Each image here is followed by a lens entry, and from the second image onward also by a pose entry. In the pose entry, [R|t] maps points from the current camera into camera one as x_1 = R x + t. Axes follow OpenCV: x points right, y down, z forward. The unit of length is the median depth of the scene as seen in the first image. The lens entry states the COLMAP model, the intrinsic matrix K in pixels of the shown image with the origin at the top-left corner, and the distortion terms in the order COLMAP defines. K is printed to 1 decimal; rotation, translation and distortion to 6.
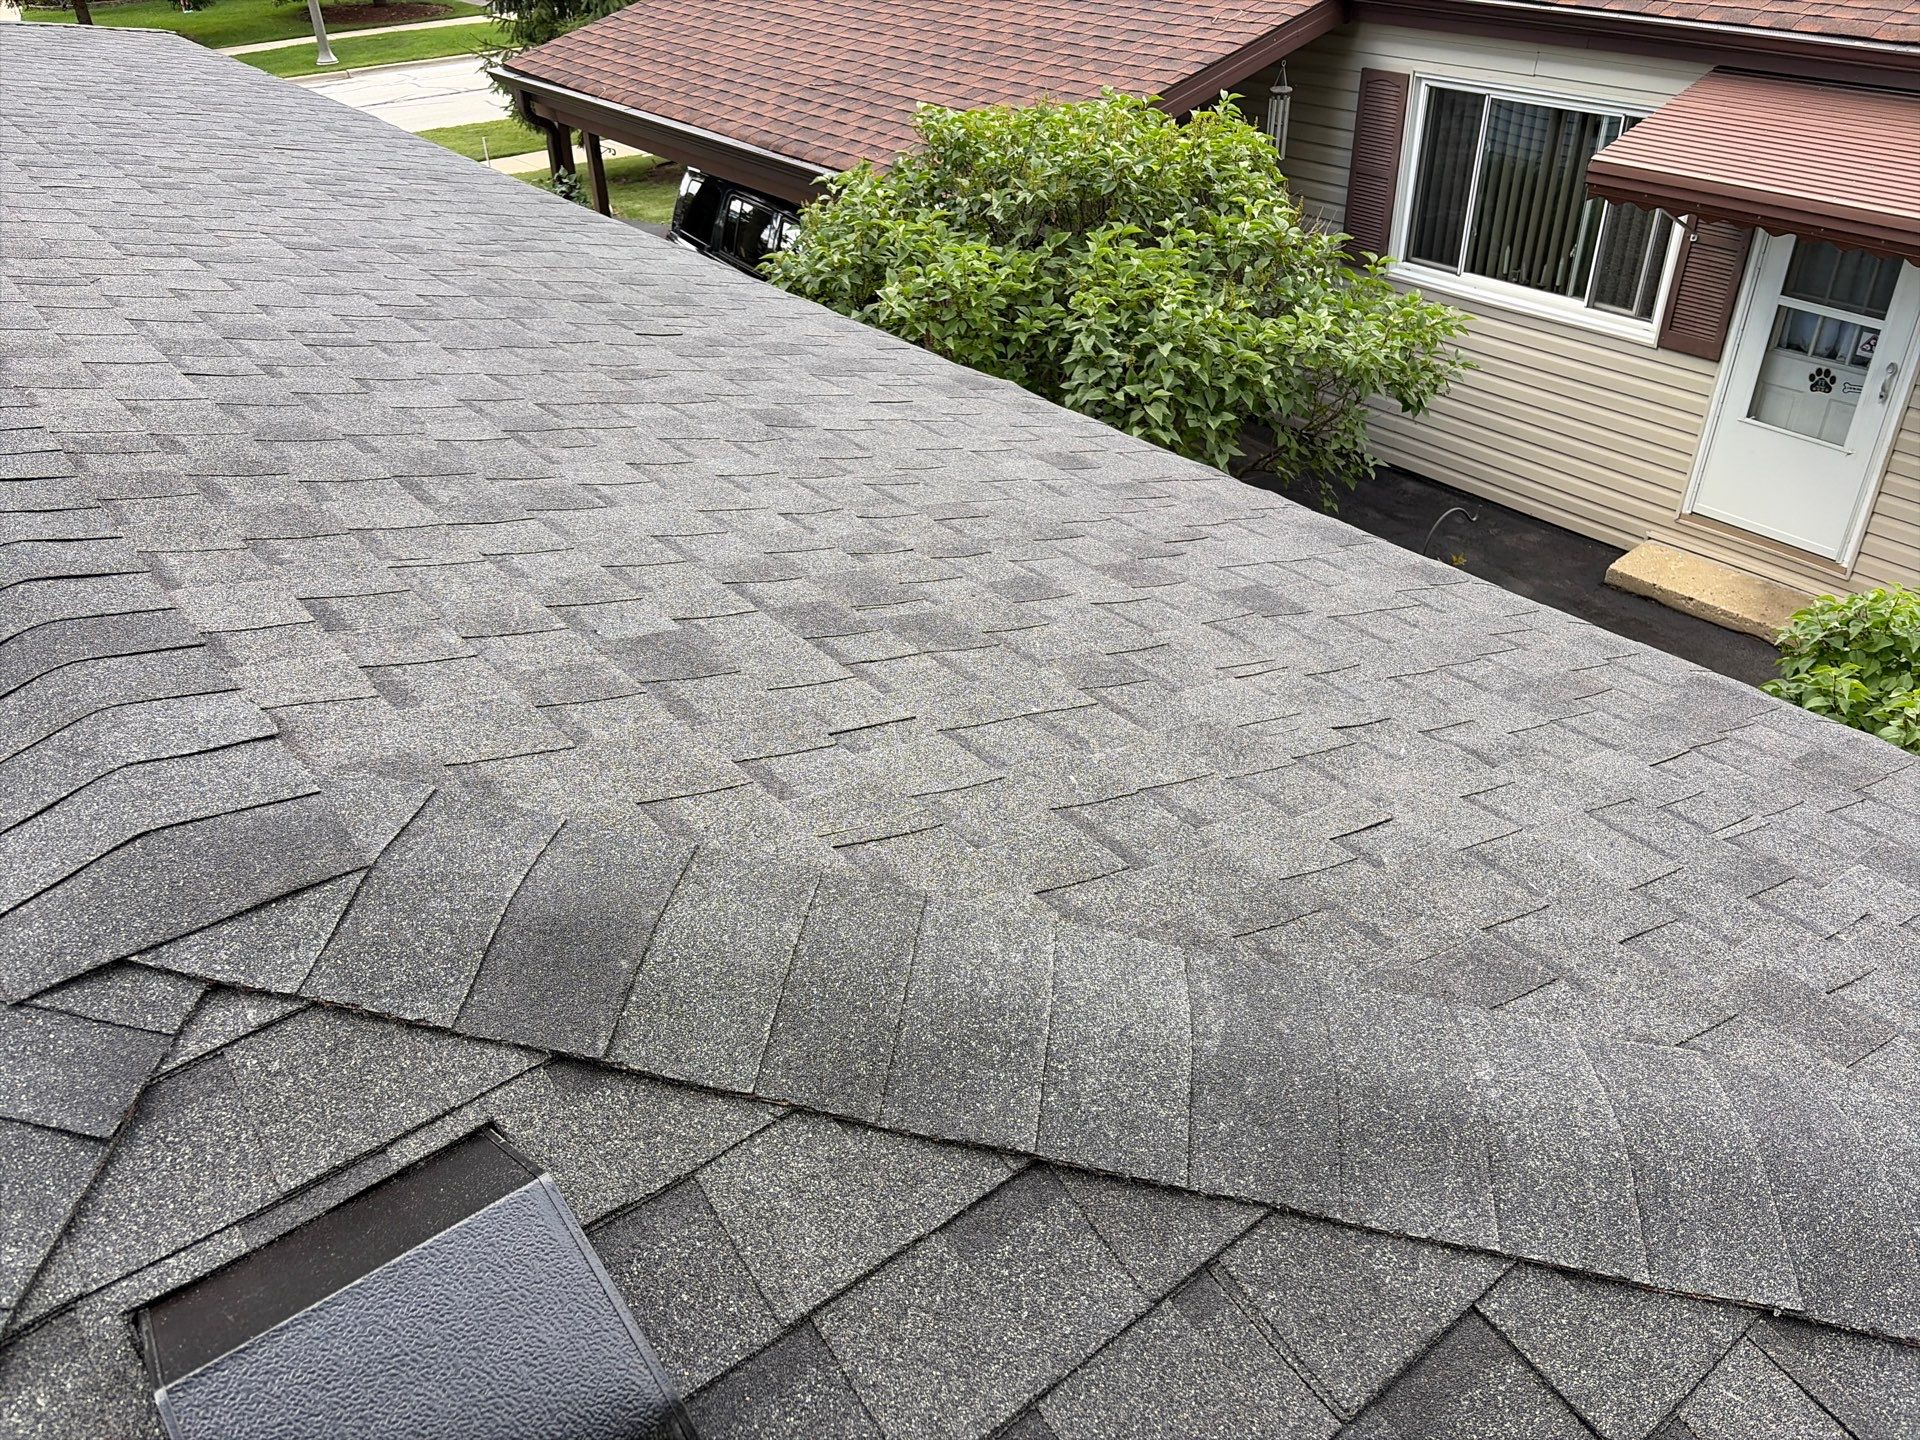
lens RADIAL K [[1444.0, 0, 953.0], [0, 1444.0, 713.7], [0, 0, 1]] dist [0.038224, -0.039082]
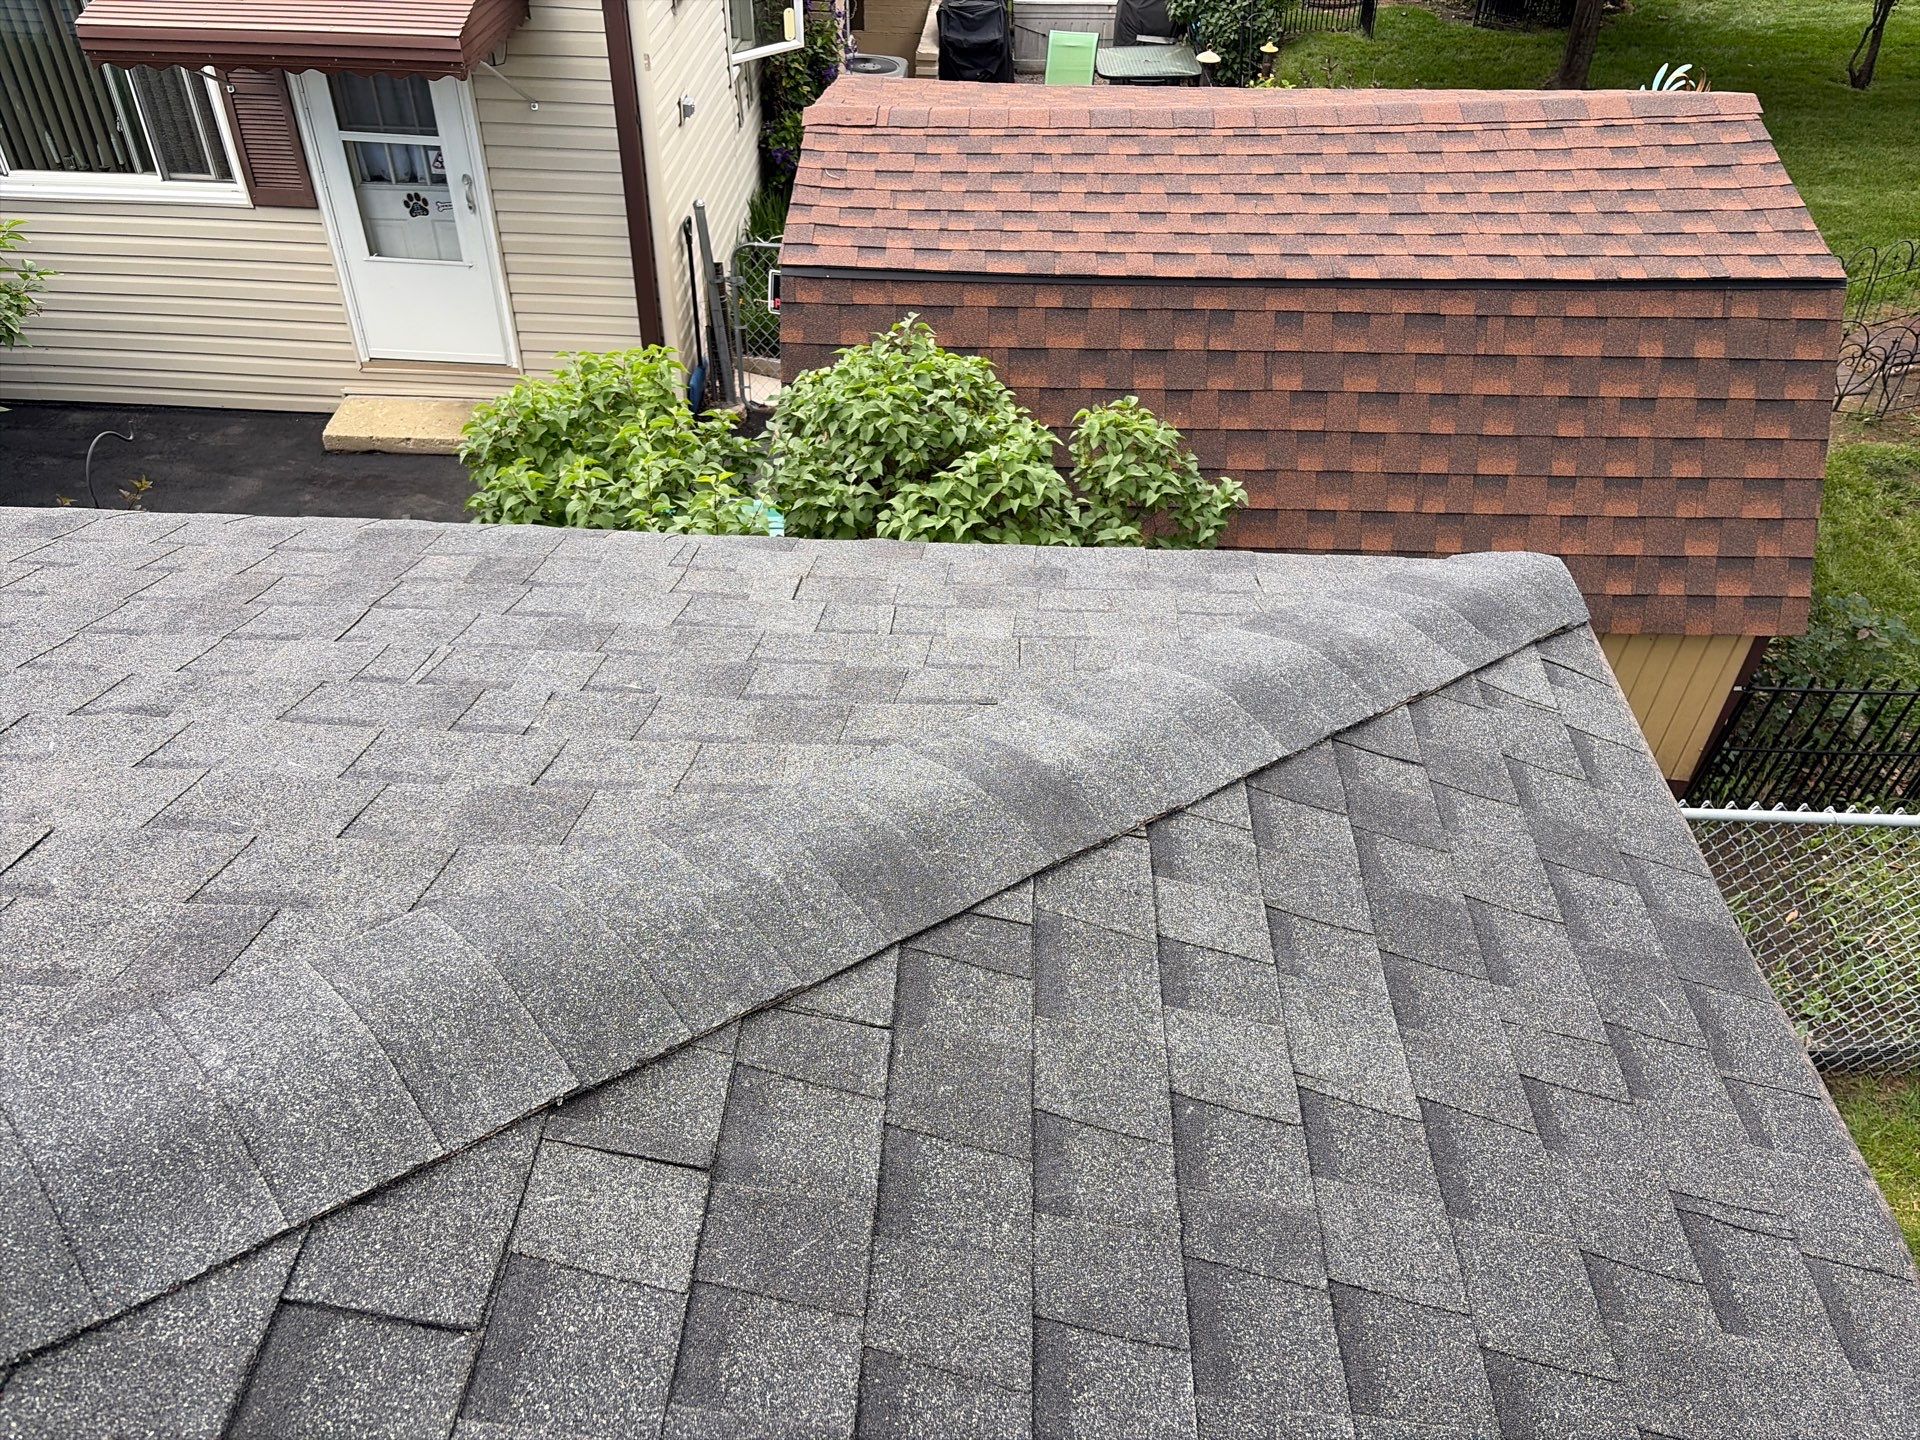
lens RADIAL K [[1444.0, 0, 940.7], [0, 1444.0, 708.7], [0, 0, 1]] dist [0.038224, -0.039082]
pose [[0.650794, -0.435952, 0.621621, 0.110230], [0.382631, 0.895474, 0.227421, 0.010186], [-0.655790, 0.089847, 0.749578, -0.001333]]
